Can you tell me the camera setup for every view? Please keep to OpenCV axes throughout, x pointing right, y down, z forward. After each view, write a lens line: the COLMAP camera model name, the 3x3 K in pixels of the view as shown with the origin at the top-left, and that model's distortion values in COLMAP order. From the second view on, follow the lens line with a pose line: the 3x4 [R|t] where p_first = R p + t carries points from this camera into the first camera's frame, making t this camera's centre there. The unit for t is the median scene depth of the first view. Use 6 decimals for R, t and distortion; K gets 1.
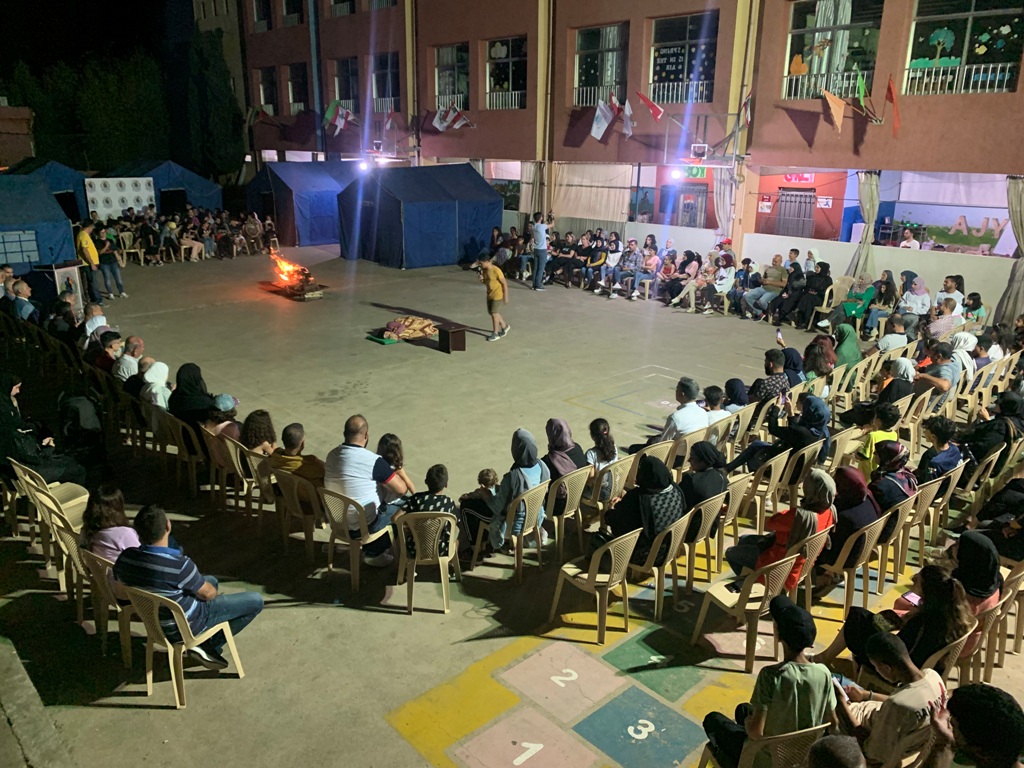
lens RADIAL K [[790.1, 0, 515.9], [0, 790.1, 385.0], [0, 0, 1]] dist [0.011116, -0.007182]
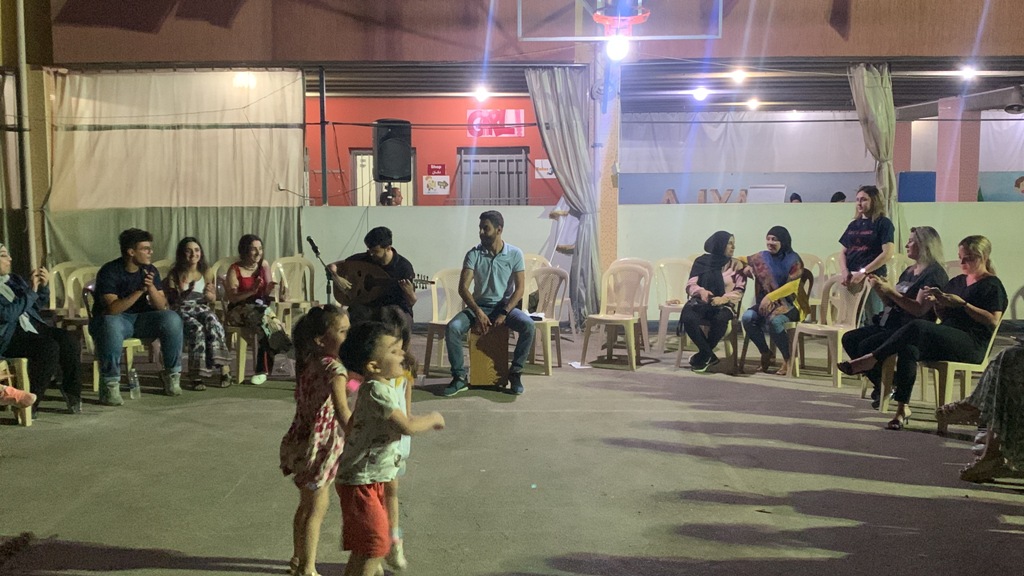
lens RADIAL K [[955.1, 0, 512.0], [0, 955.1, 288.0], [0, 0, 1]] dist [0.059246, -0.011344]
pose [[0.674908, -0.095123, 0.731745, -0.166892], [0.227503, 0.970172, -0.083715, -0.105621], [-0.701956, 0.222974, 0.676418, 0.635749]]
